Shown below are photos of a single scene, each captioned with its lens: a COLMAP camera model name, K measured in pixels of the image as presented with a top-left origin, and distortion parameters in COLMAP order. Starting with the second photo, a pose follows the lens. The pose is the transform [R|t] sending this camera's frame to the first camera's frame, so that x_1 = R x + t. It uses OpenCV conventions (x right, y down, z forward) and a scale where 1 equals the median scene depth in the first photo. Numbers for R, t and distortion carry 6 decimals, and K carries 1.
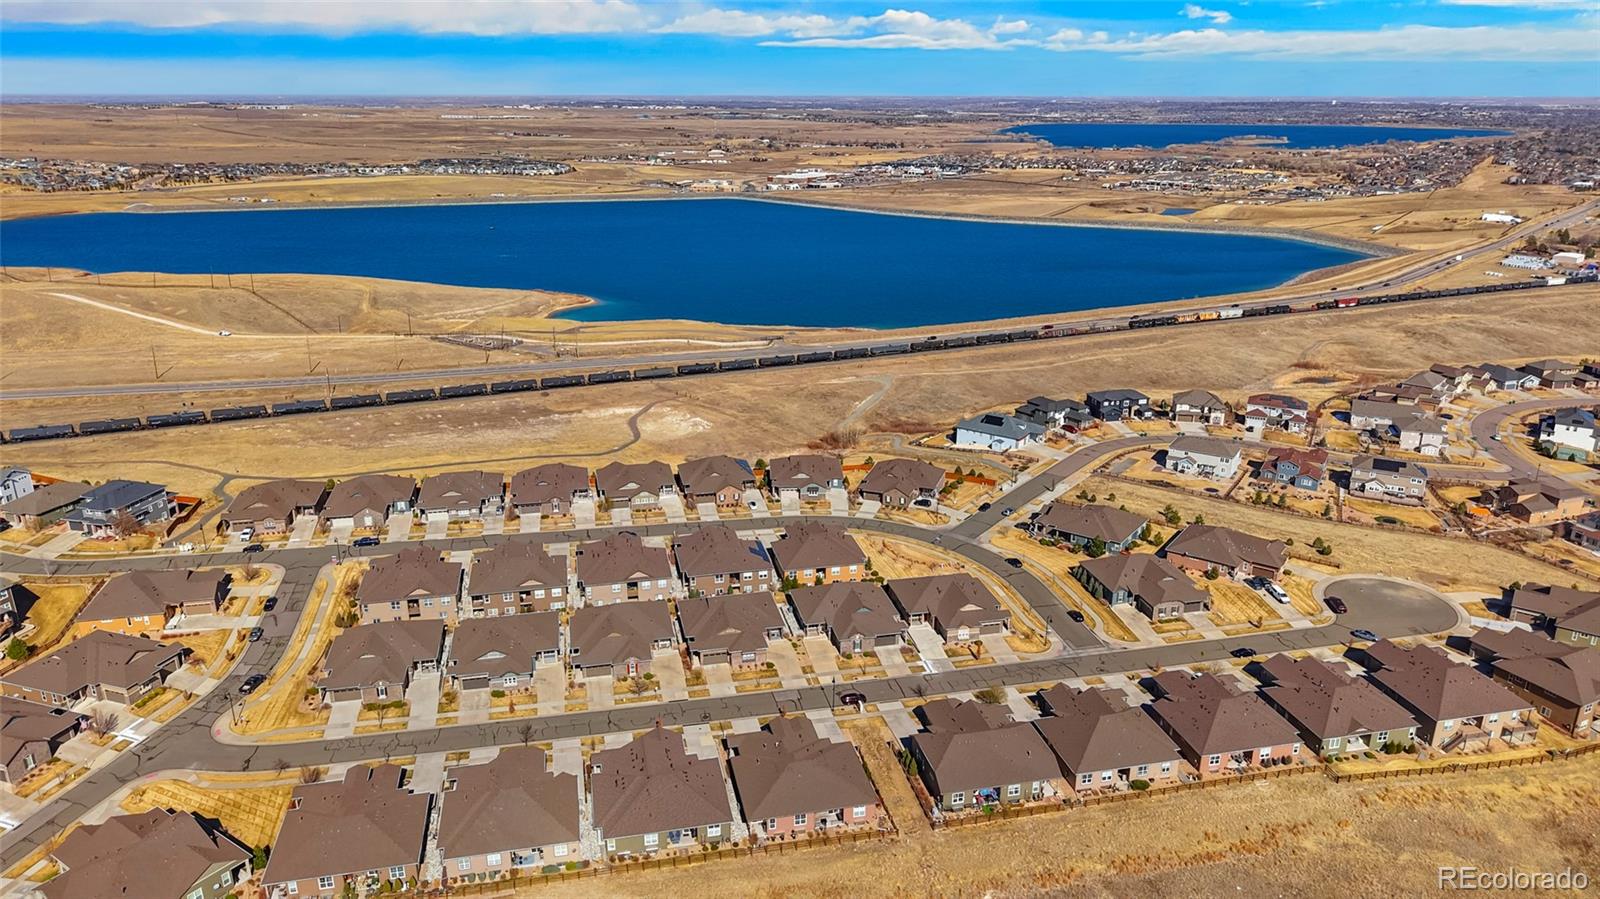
lens RADIAL K [[1011.1, 0, 800.0], [0, 1011.1, 449.5], [0, 0, 1]] dist [0.032240, -0.043506]
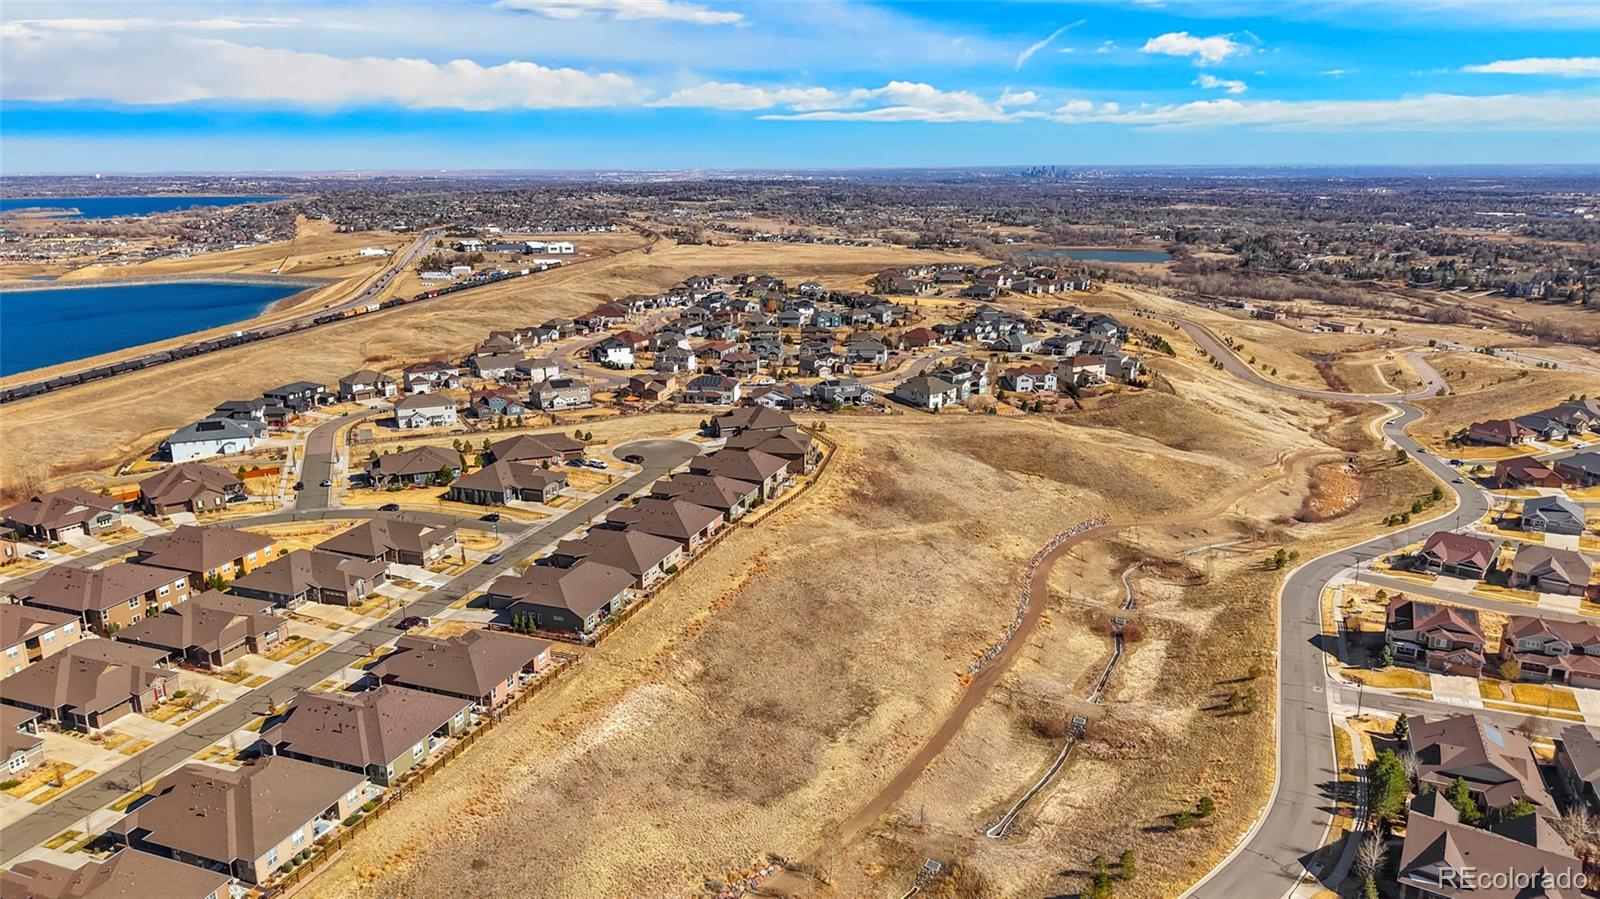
lens RADIAL K [[1055.8, 0, 800.0], [0, 1055.8, 449.5], [0, 0, 1]] dist [-0.089057, 0.040344]
pose [[0.507499, -0.210537, 0.835535, -0.398616], [0.264005, 0.961046, 0.081807, 0.069605], [-0.820211, 0.179068, 0.543313, 0.067284]]
